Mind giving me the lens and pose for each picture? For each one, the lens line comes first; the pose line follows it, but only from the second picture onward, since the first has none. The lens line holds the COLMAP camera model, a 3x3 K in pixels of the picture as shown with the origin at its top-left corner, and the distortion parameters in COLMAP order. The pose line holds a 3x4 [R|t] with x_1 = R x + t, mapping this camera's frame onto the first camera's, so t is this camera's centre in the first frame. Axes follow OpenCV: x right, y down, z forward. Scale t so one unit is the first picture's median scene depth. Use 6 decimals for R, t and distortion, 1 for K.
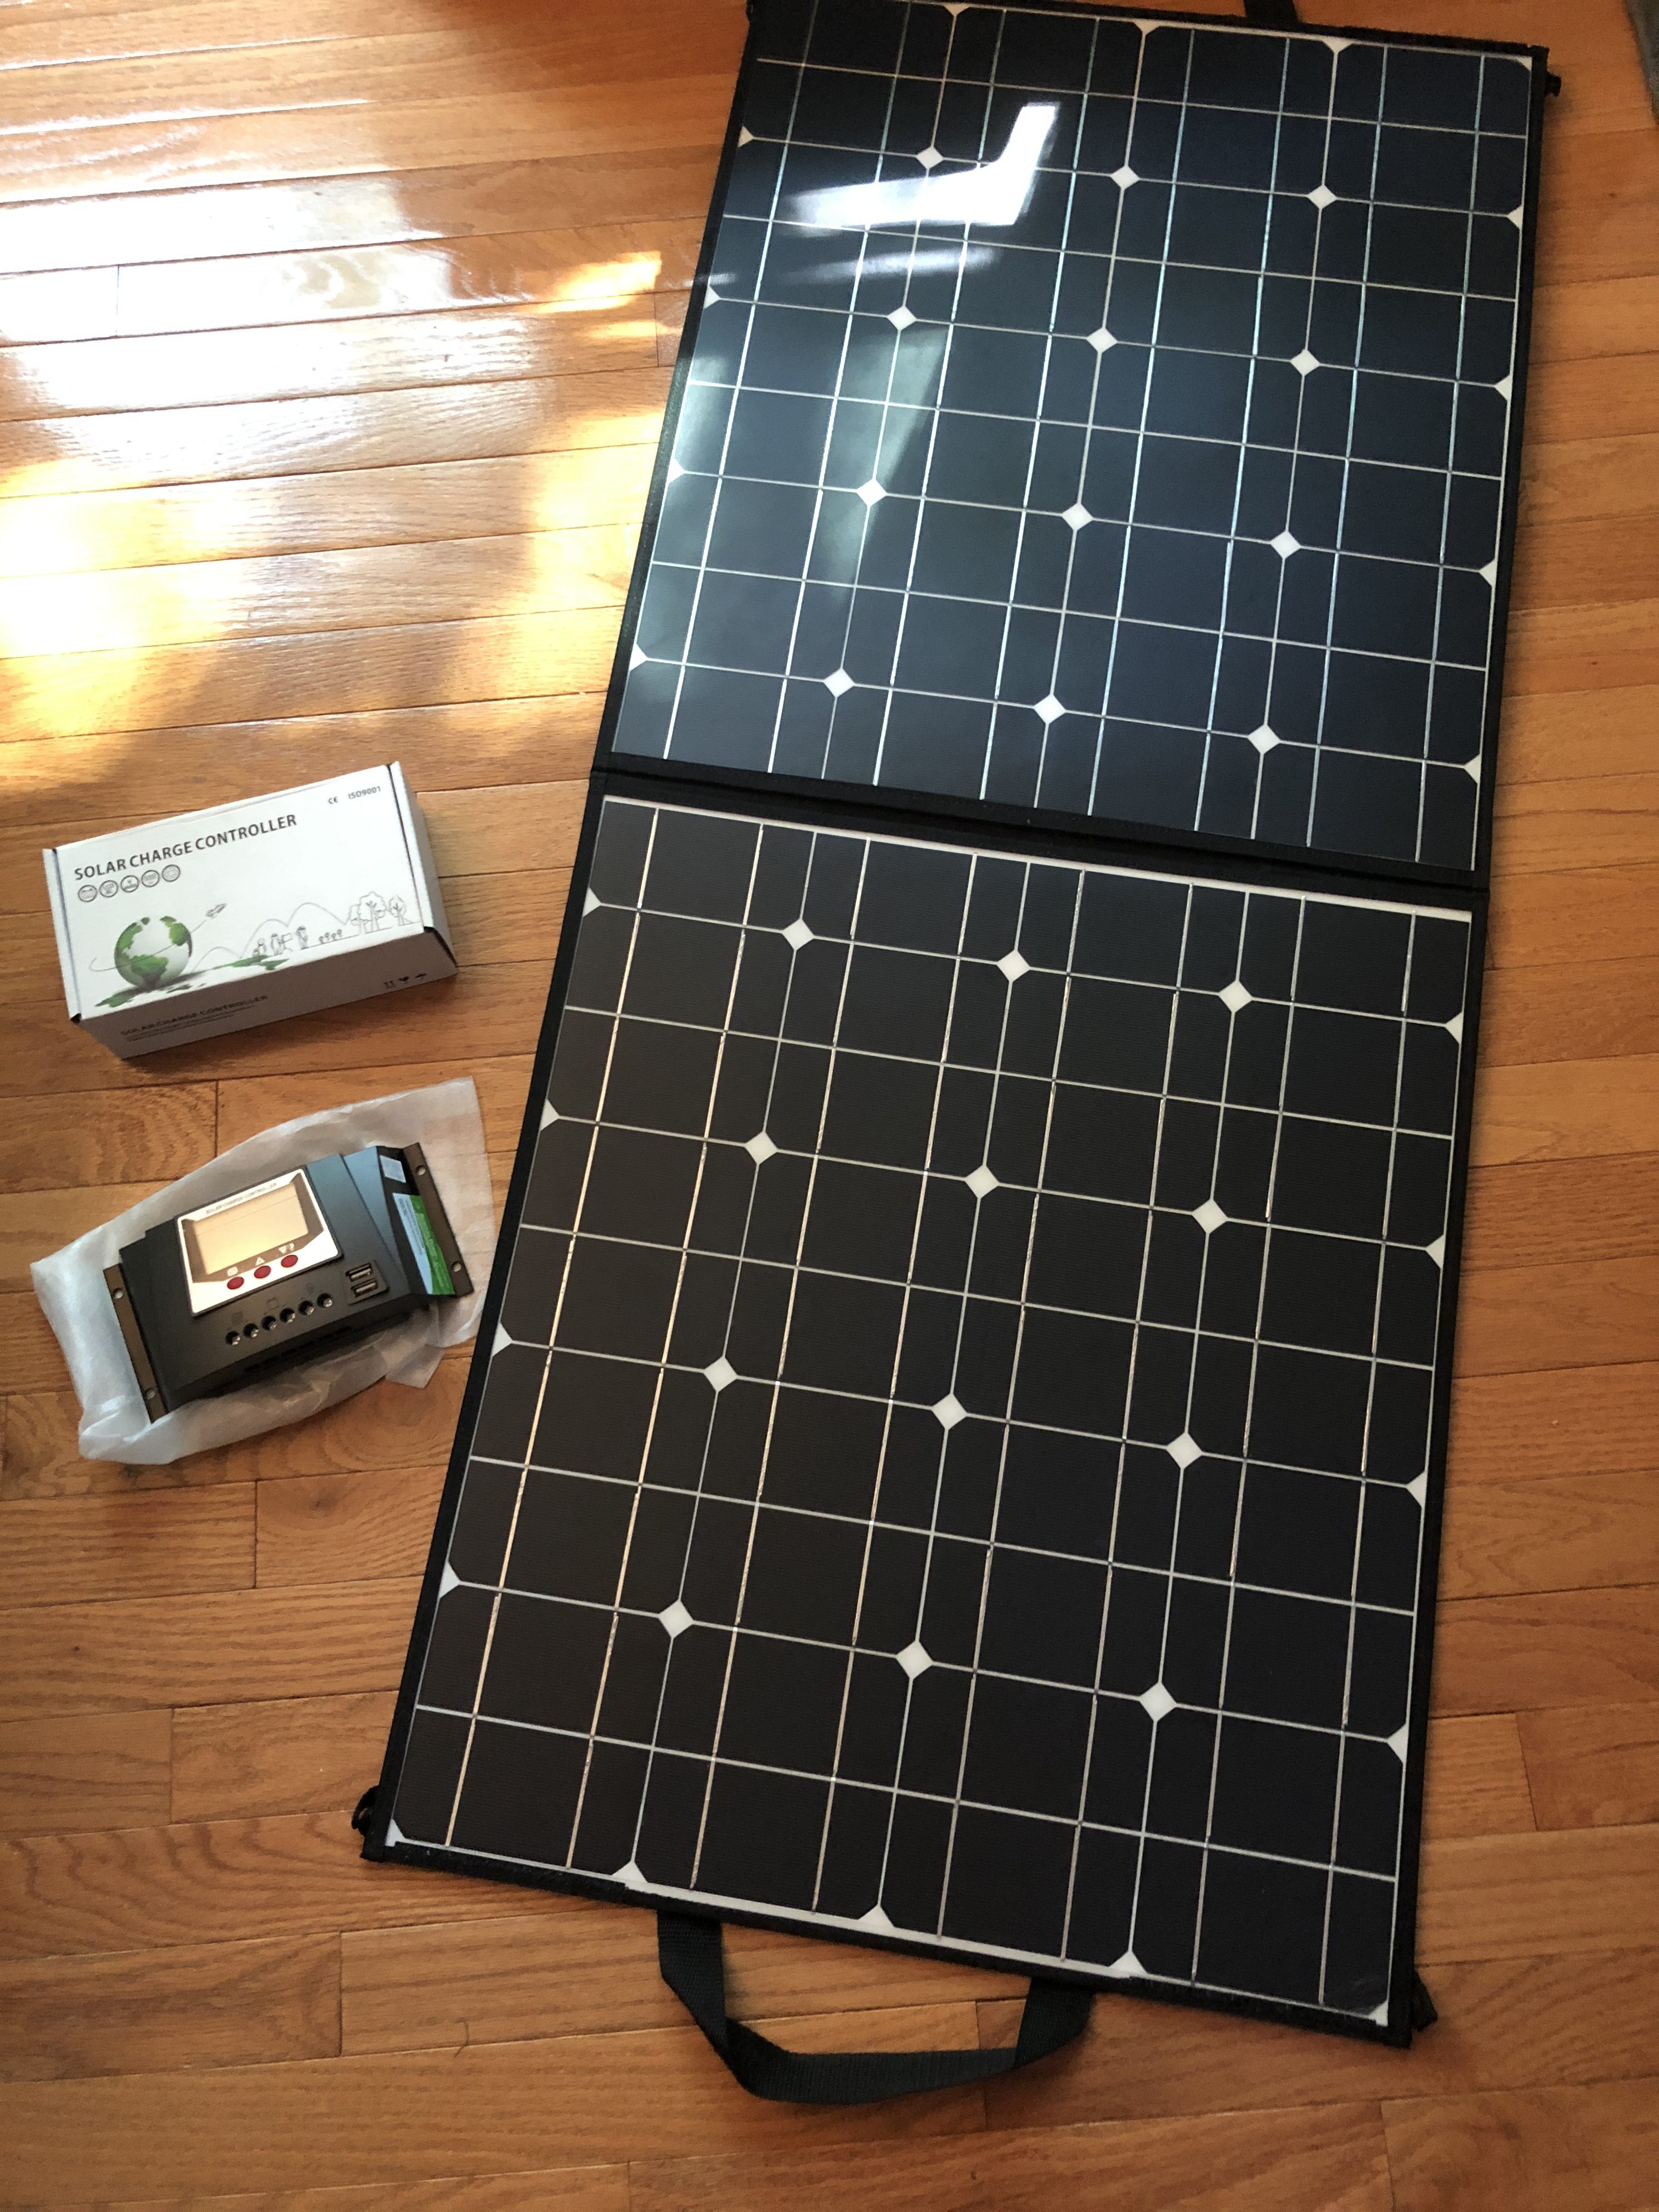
lens RADIAL K [[1784.3, 0, 829.5], [0, 1784.3, 1106.0], [0, 0, 1]] dist [0.002671, -0.050326]
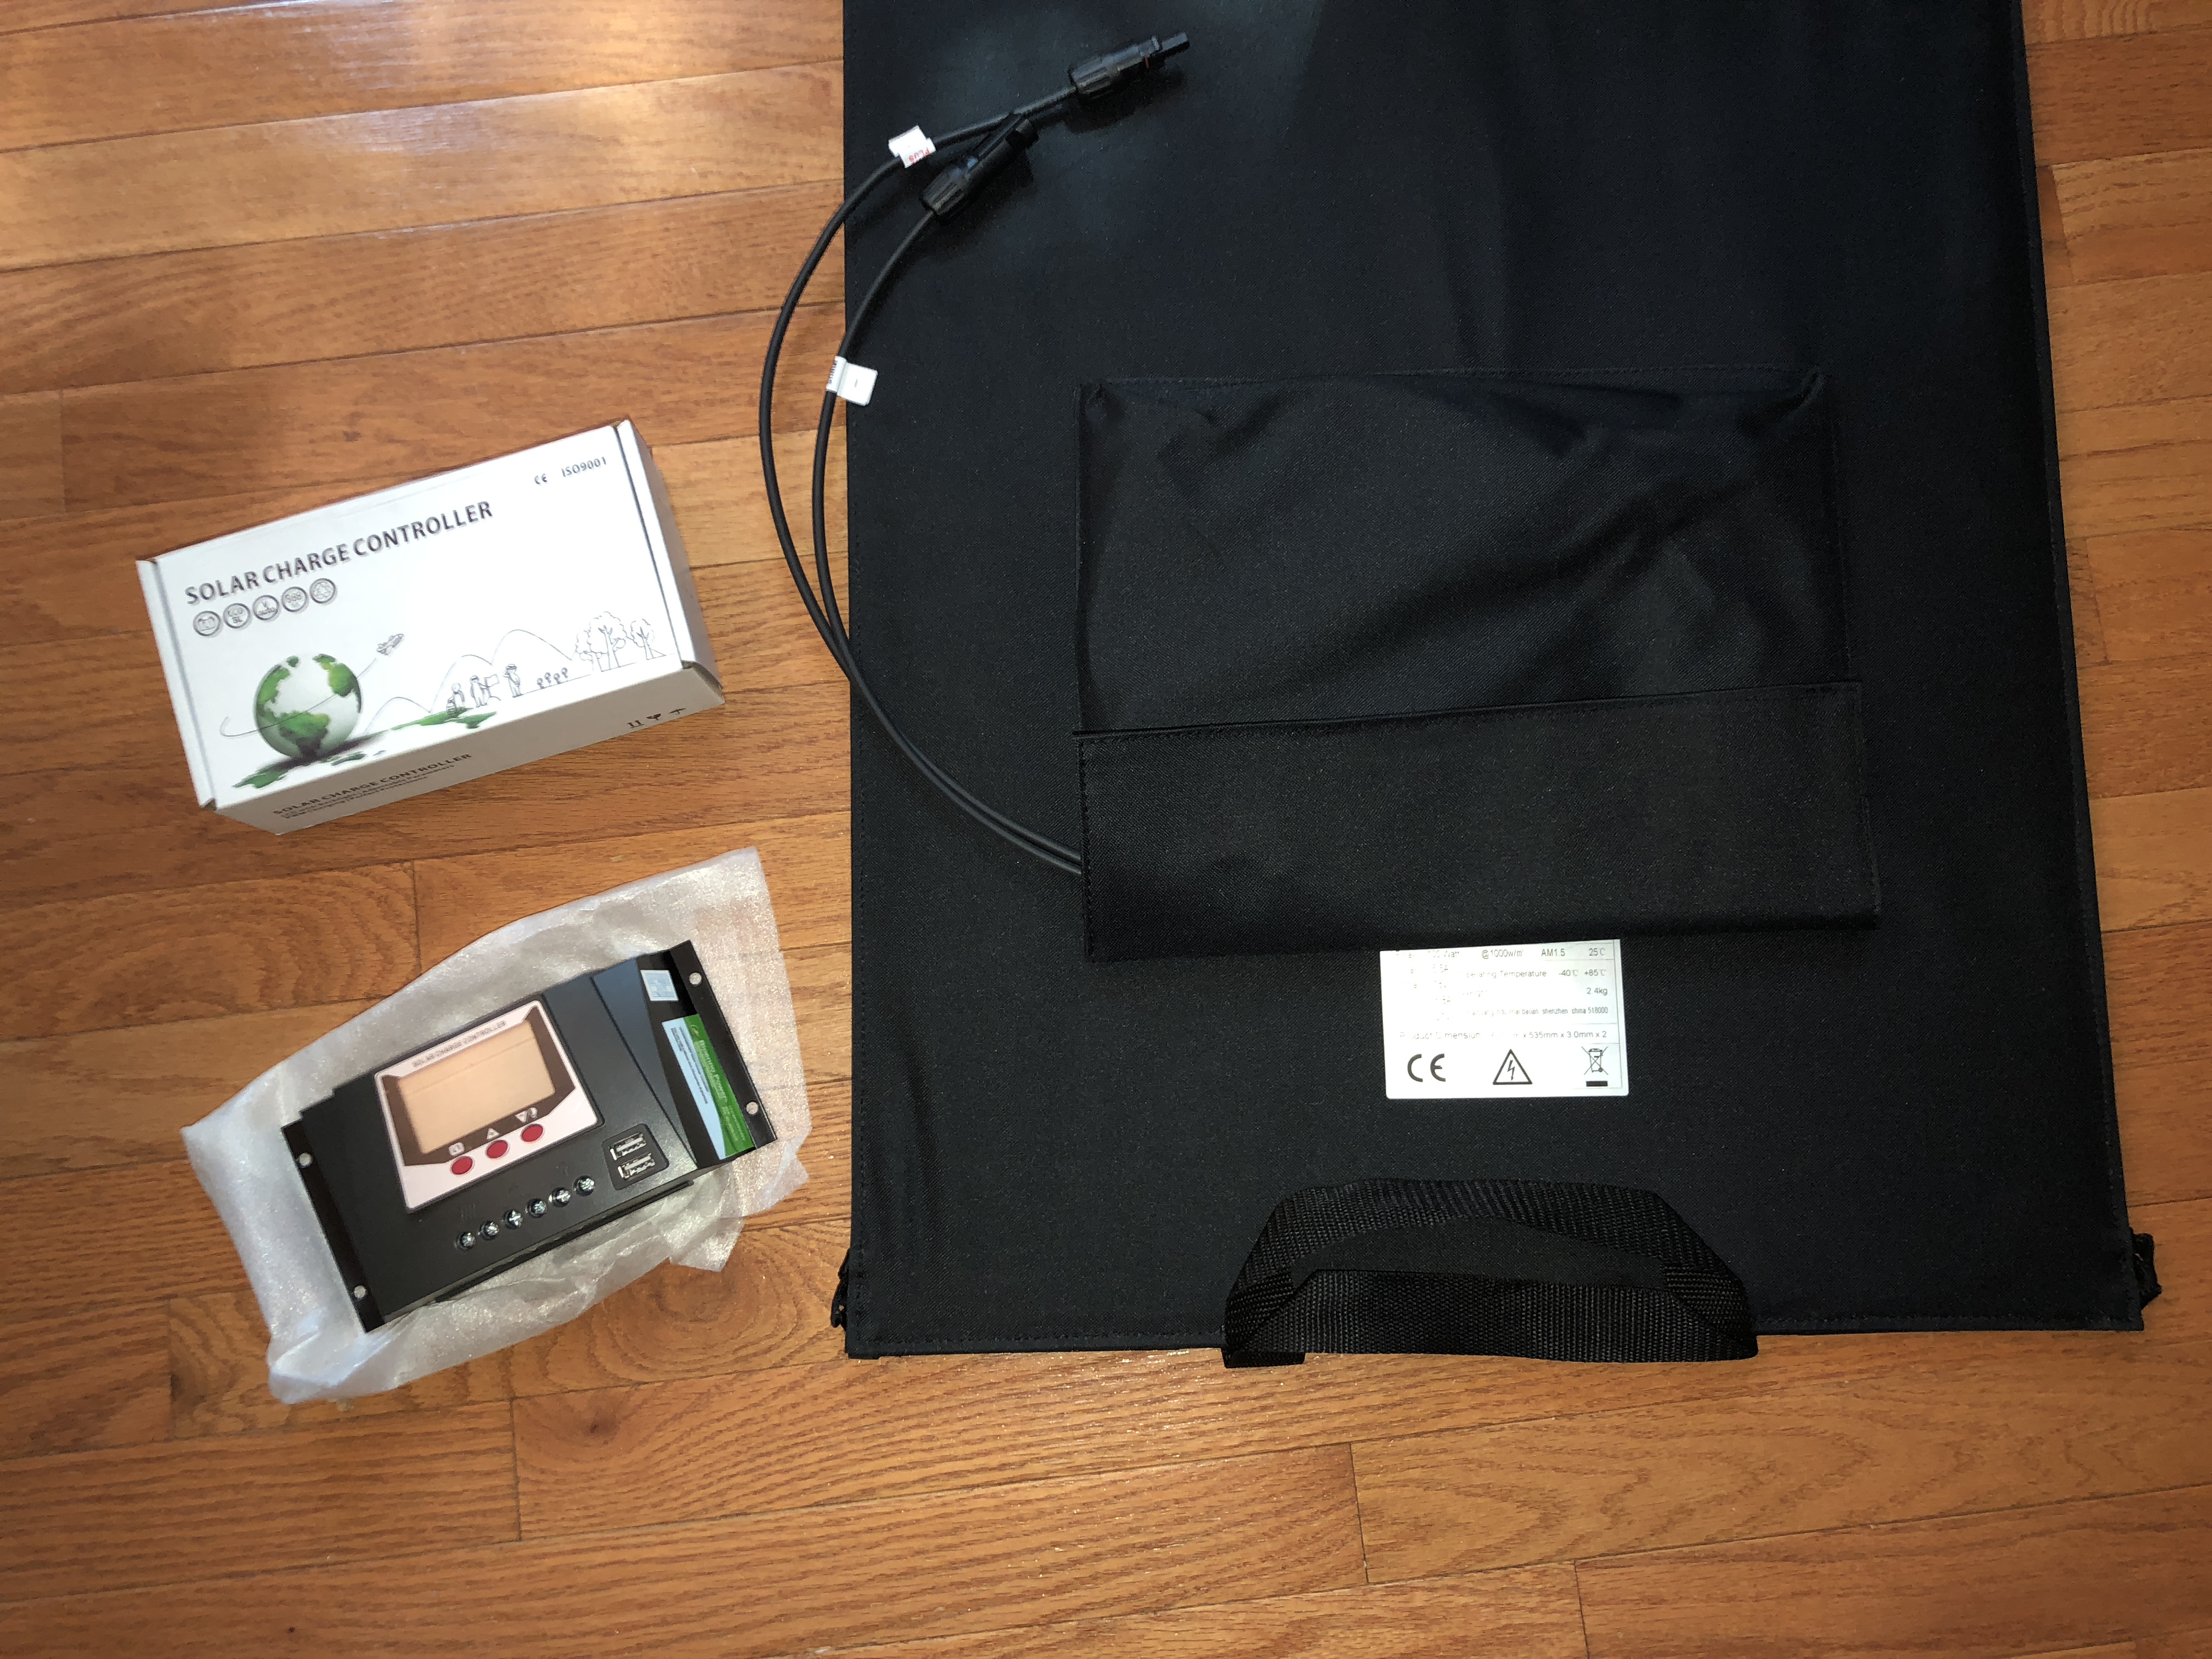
lens RADIAL K [[1826.7, 0, 1106.0], [0, 1826.7, 829.5], [0, 0, 1]] dist [-0.007959, 0.008059]
pose [[0.998998, -0.032761, 0.030504, -0.079812], [0.027729, 0.987858, 0.152862, -0.142024], [-0.035141, -0.151863, 0.987777, 0.249382]]
